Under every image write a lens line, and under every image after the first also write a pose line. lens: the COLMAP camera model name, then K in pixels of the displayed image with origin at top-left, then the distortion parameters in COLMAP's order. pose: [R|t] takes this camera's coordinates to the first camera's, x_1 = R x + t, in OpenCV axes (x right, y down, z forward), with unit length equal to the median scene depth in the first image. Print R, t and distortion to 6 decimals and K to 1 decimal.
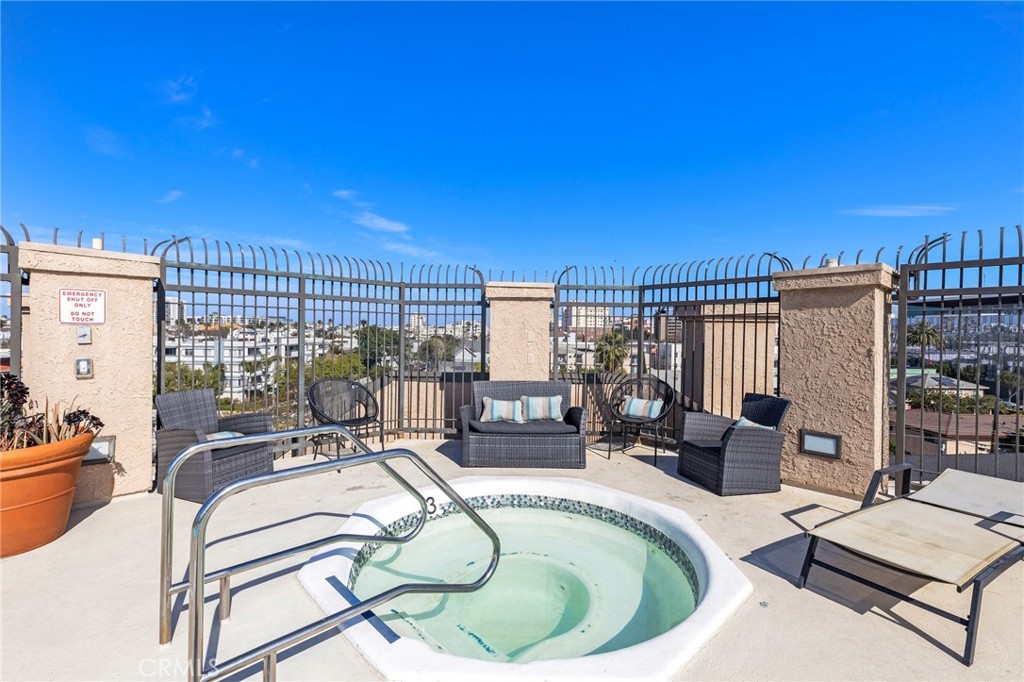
lens RADIAL K [[454.6, 0, 508.6], [0, 454.6, 347.5], [0, 0, 1]] dist [0.004765, 0.000176]
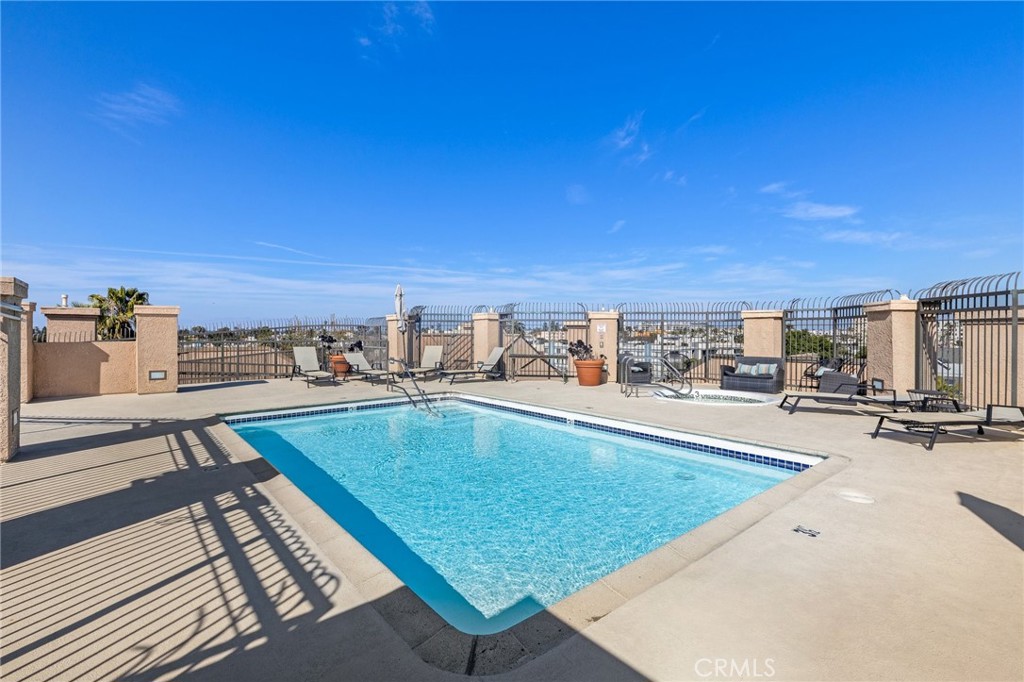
lens RADIAL K [[460.4, 0, 509.4], [0, 460.4, 338.0], [0, 0, 1]] dist [0.005219, 0.000090]
pose [[0.649910, -0.002658, -0.760007, 0.567303], [-0.022953, 0.999469, -0.023124, 0.039291], [0.759665, 0.032473, 0.649504, -0.799466]]
